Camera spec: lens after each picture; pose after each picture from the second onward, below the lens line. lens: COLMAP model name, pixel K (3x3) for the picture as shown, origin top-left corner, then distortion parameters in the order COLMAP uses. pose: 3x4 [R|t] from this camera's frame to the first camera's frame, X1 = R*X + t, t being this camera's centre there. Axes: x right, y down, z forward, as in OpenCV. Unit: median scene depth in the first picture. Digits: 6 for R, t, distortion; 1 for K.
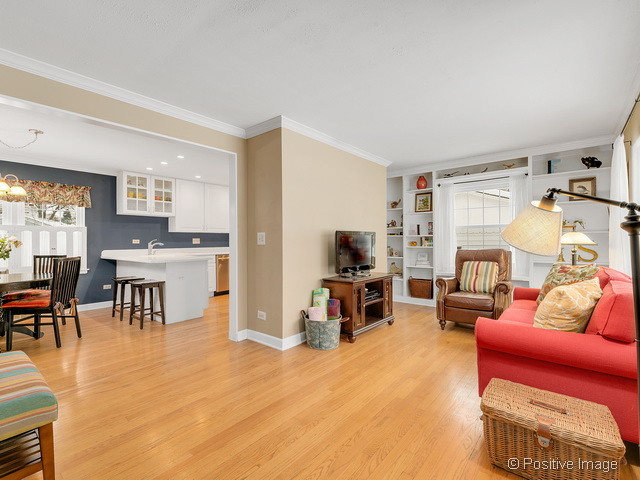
lens RADIAL K [[287.8, 0, 314.7], [0, 287.8, 239.5], [0, 0, 1]] dist [-0.002884, -0.000281]
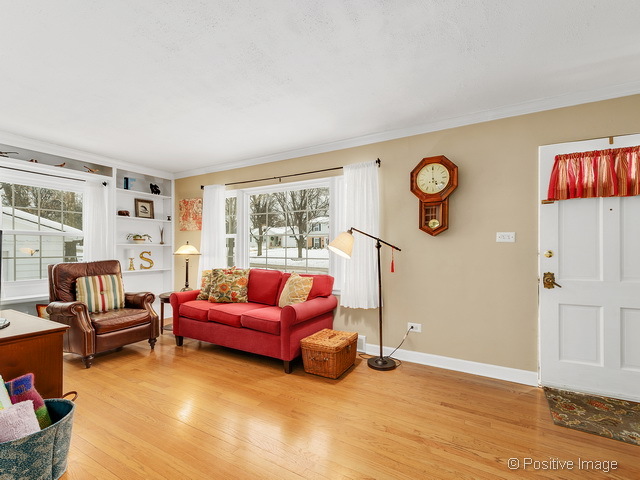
lens RADIAL K [[296.2, 0, 316.1], [0, 296.2, 245.6], [0, 0, 1]] dist [-0.001288, -0.000626]
pose [[-0.169636, 0.020642, 0.985291, -0.427841], [-0.003654, 0.999761, -0.021574, 0.003158], [-0.985500, -0.007260, -0.169520, 0.526657]]
